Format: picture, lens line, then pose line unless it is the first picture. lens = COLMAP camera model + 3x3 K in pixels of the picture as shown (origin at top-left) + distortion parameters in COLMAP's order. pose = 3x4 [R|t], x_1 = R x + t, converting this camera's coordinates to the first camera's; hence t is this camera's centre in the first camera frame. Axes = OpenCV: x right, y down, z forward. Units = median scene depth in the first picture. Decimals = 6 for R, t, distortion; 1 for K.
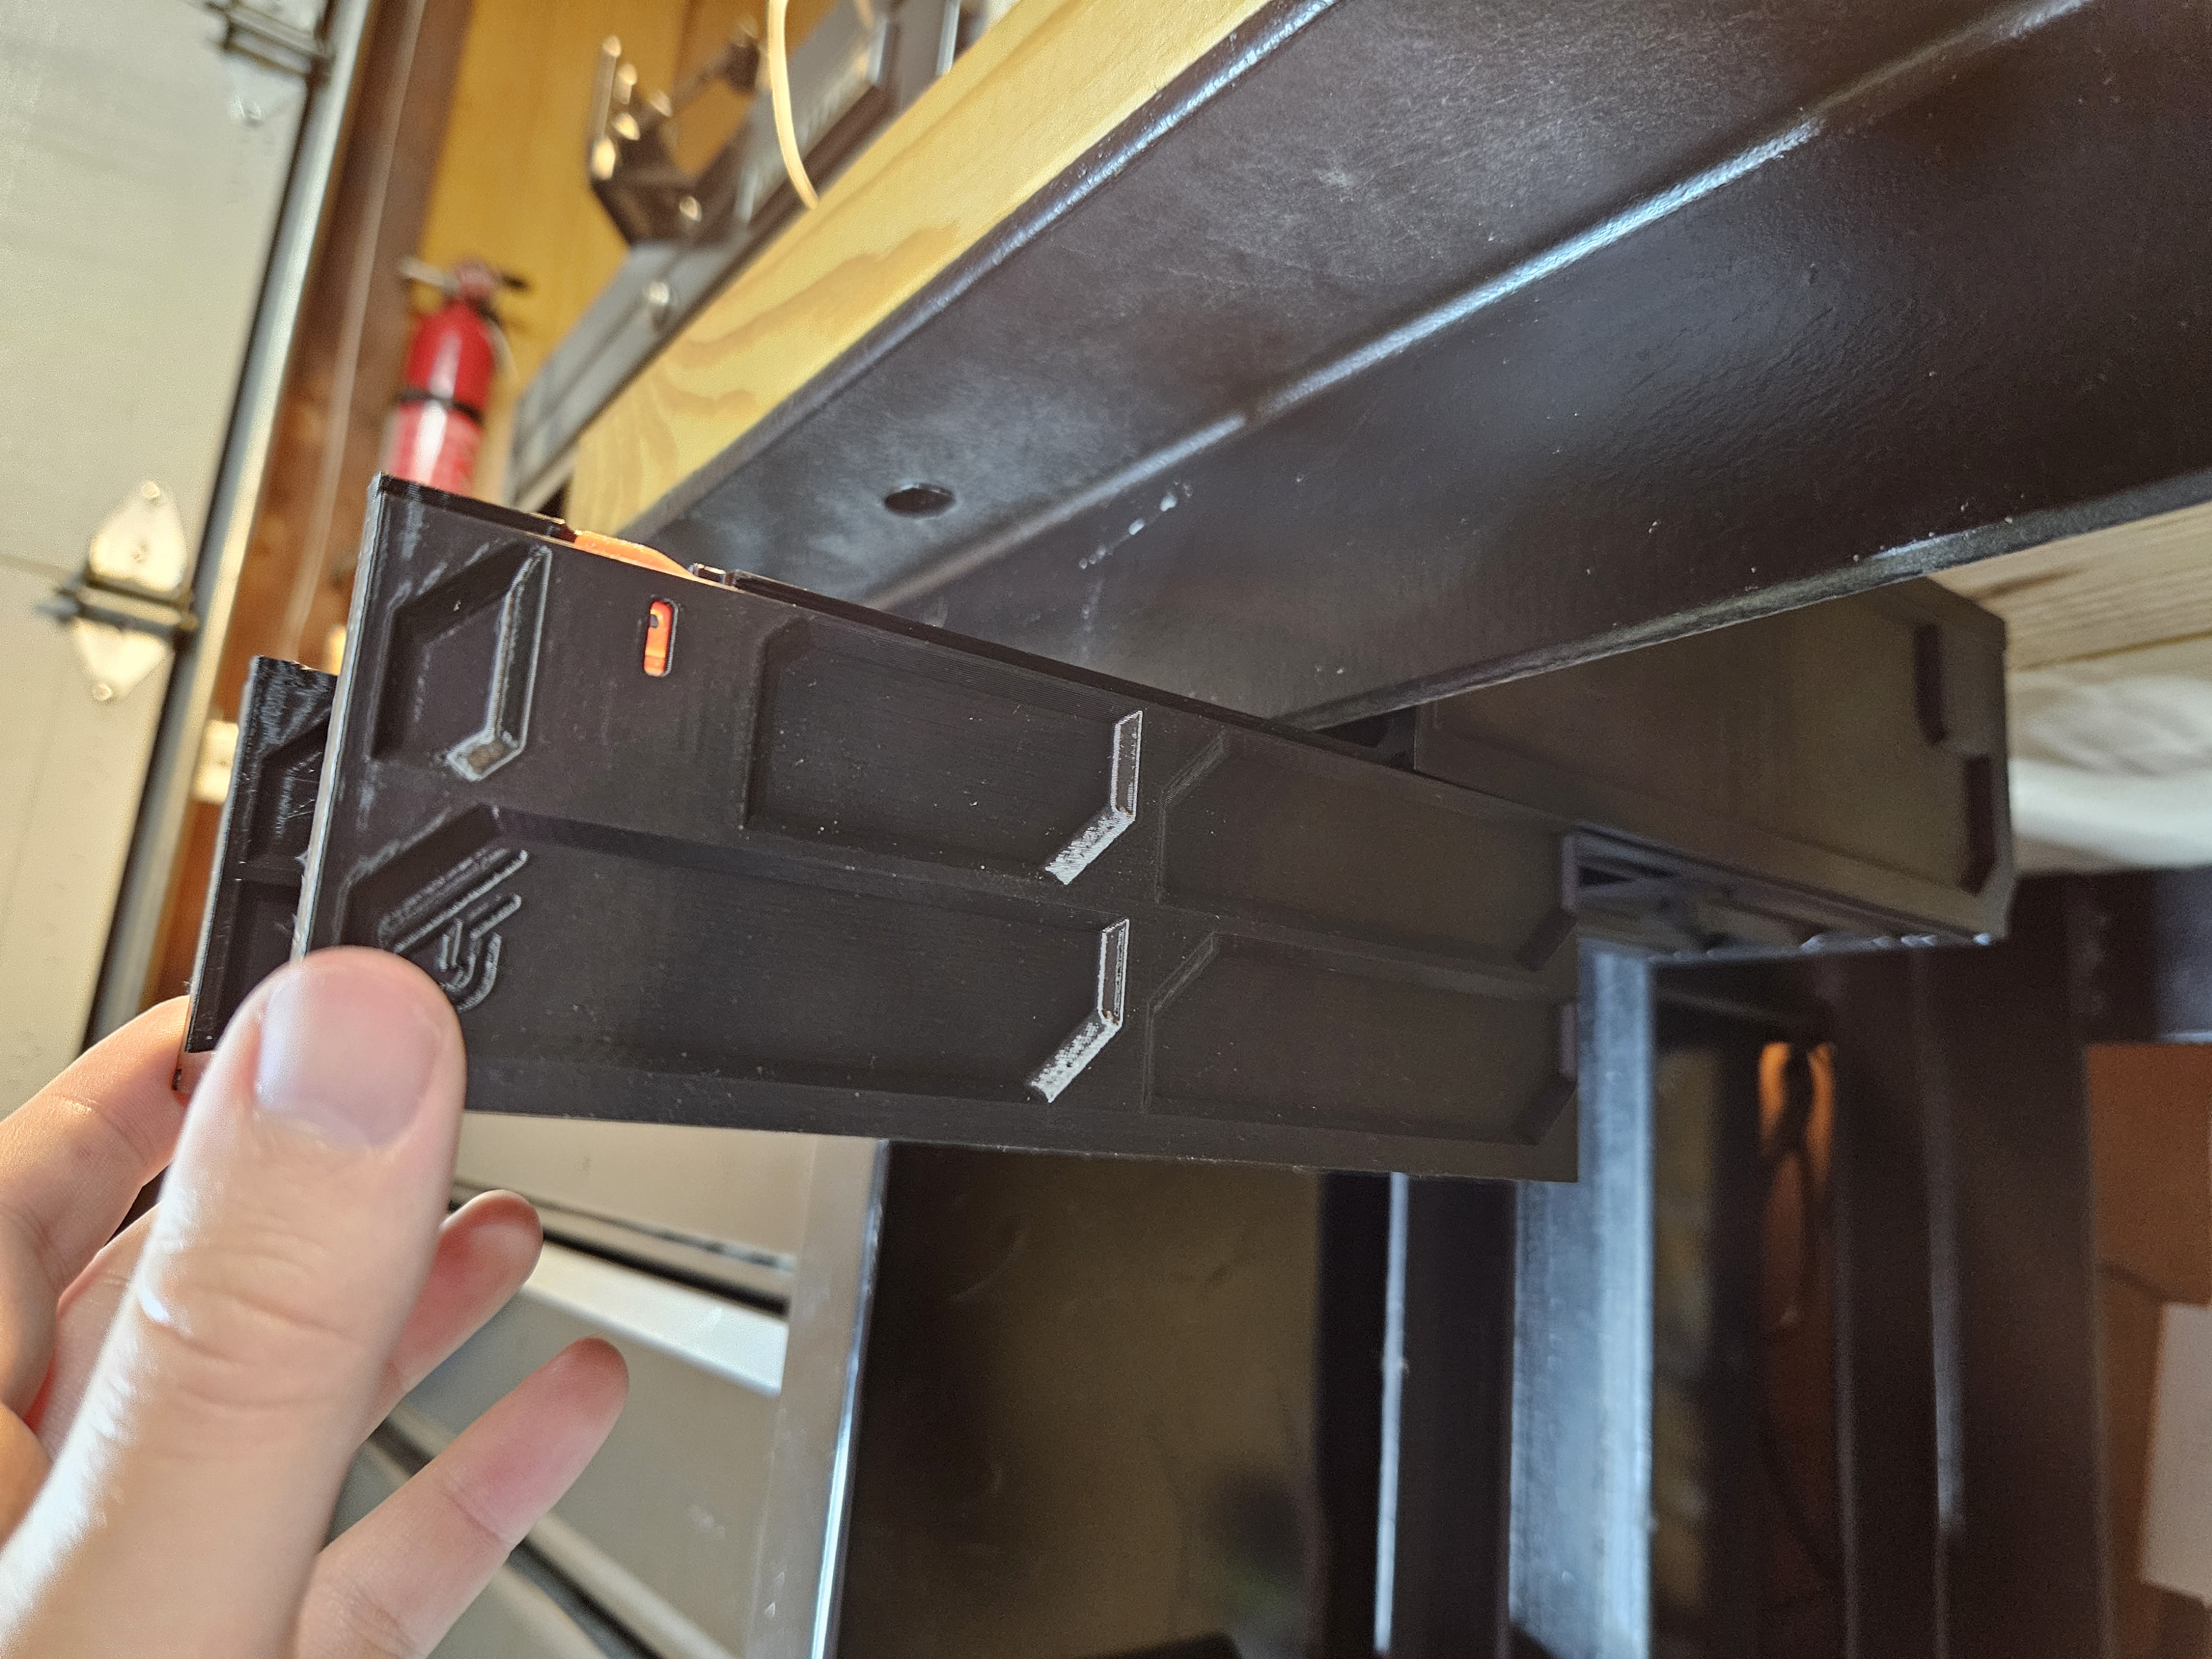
lens RADIAL K [[1550.0, 0, 1086.4], [0, 1550.0, 827.4], [0, 0, 1]] dist [0.031020, -0.064650]
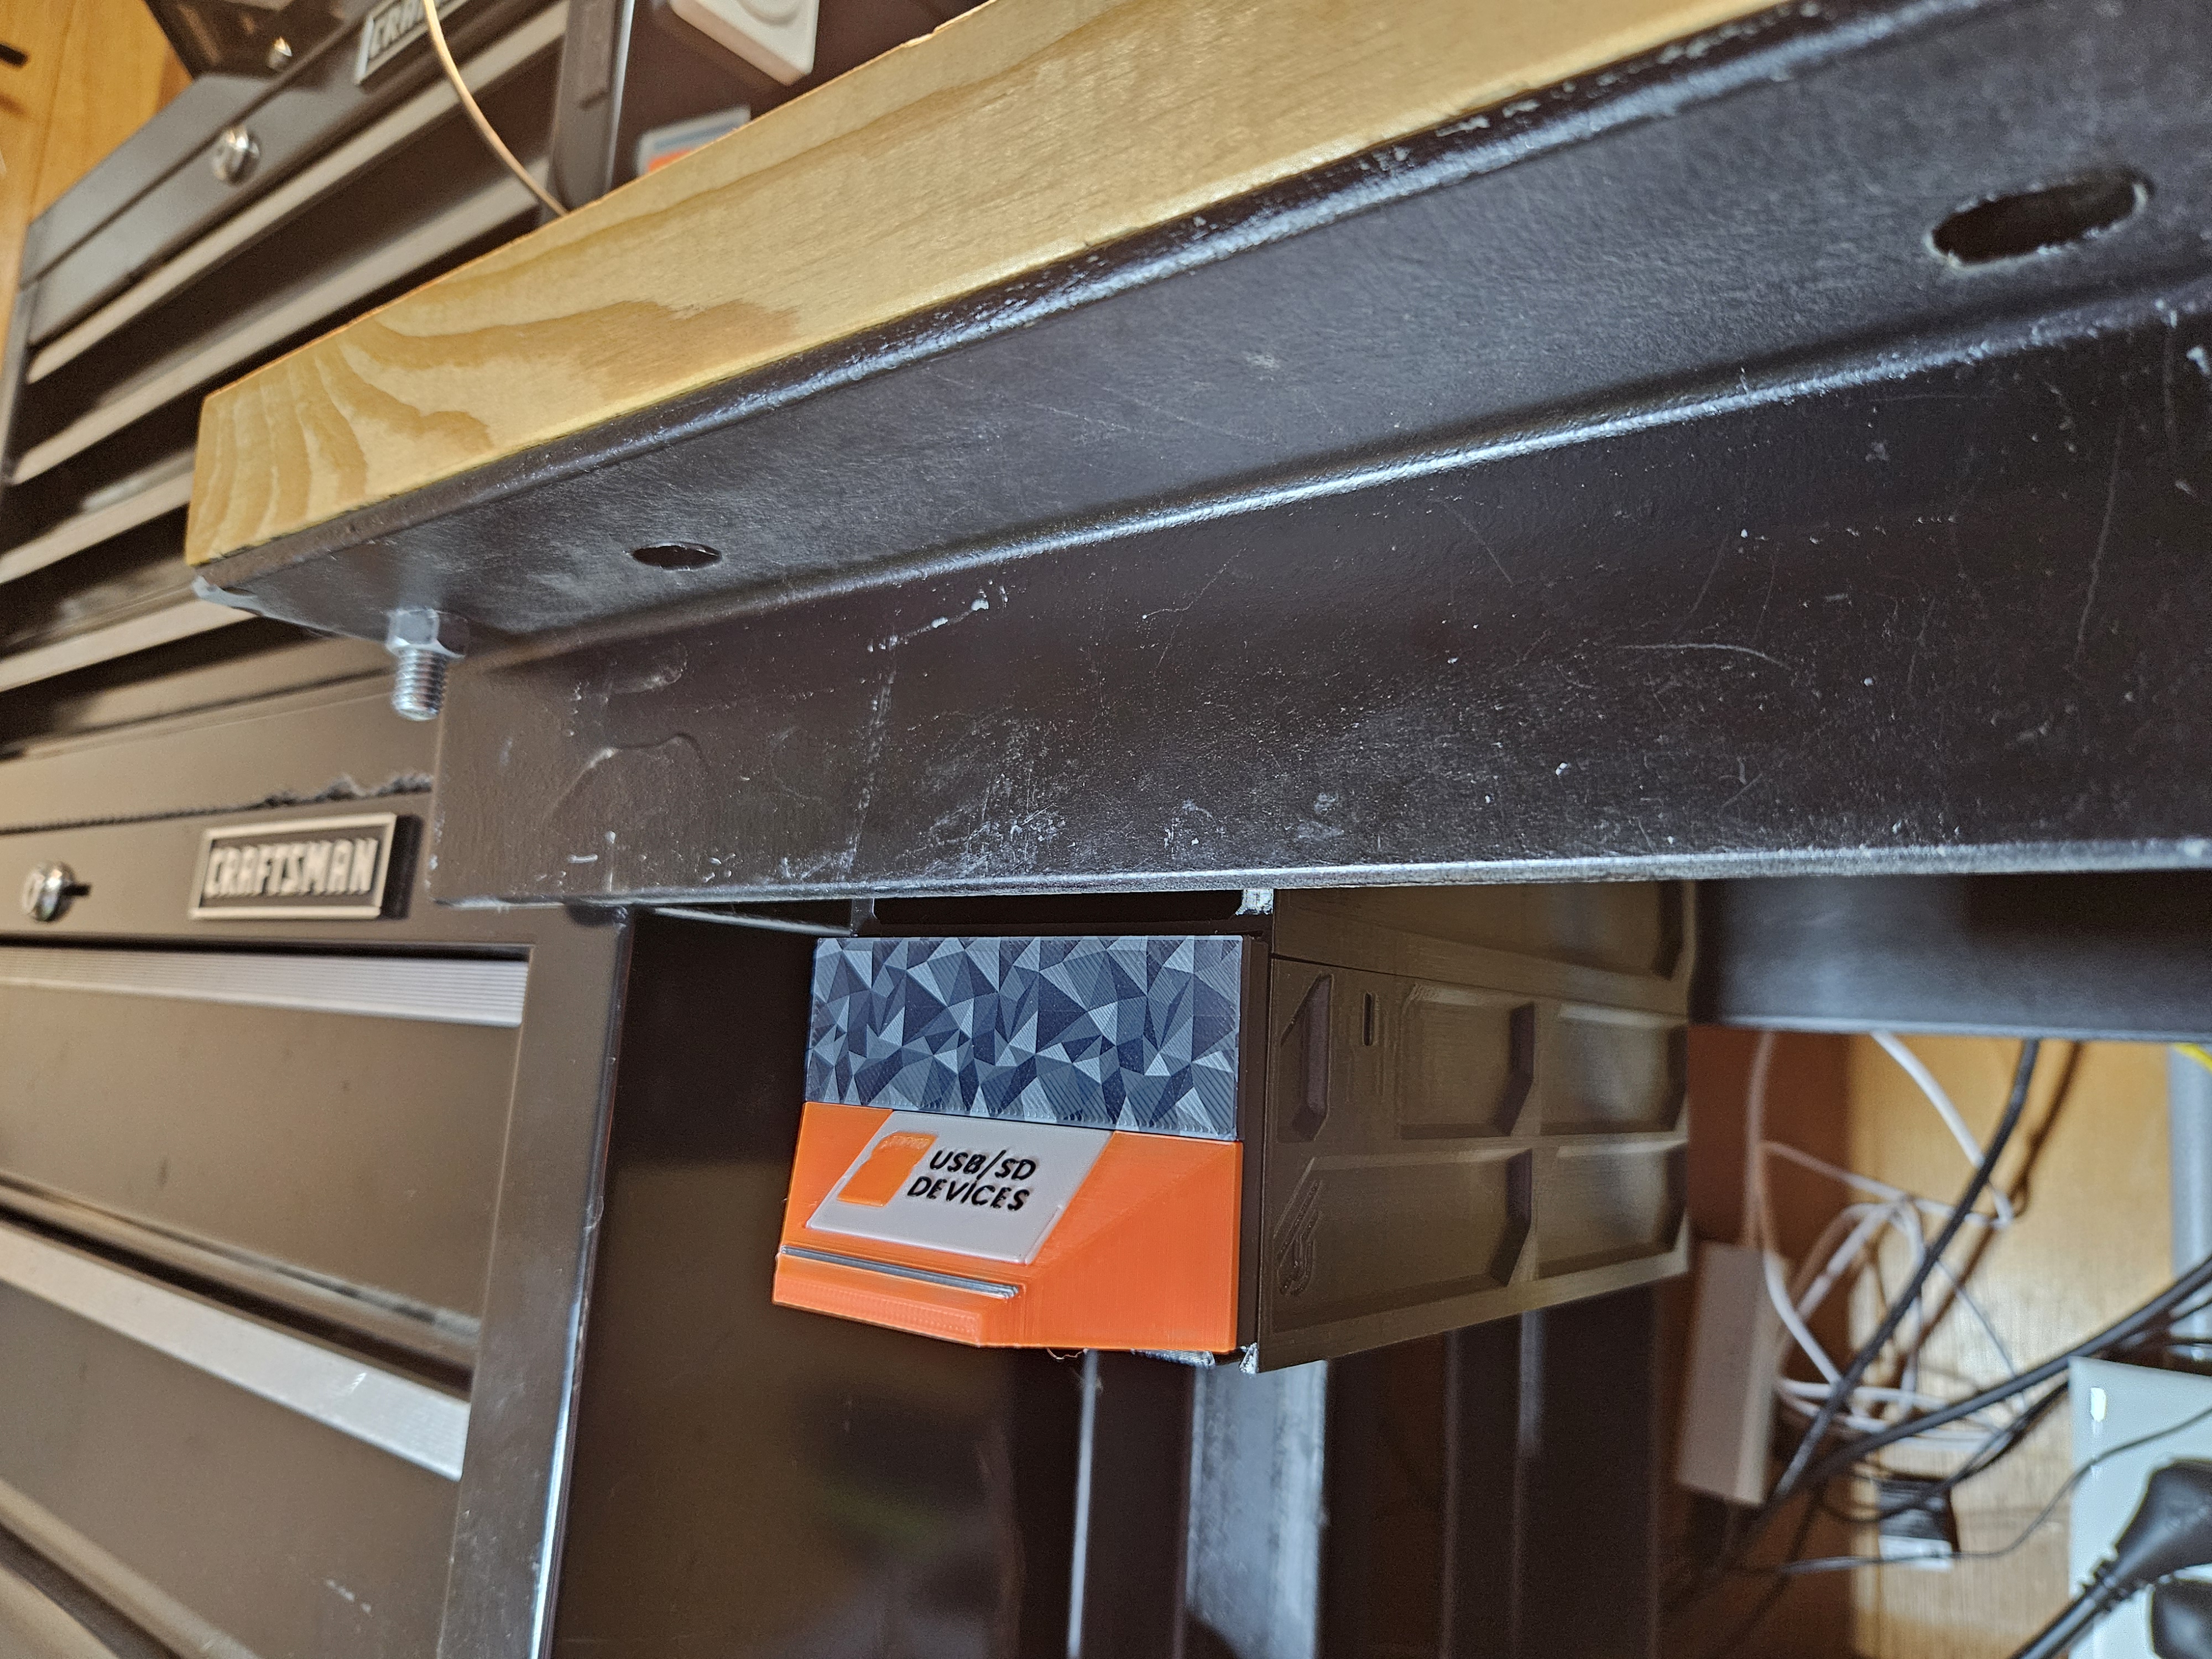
lens RADIAL K [[1550.0, 0, 1086.4], [0, 1550.0, 827.4], [0, 0, 1]] dist [0.031020, -0.064650]
pose [[0.962543, 0.017911, 0.270536, -0.111991], [-0.041874, 0.995664, 0.083066, -0.131029], [-0.267875, -0.091284, 0.959119, 0.074630]]
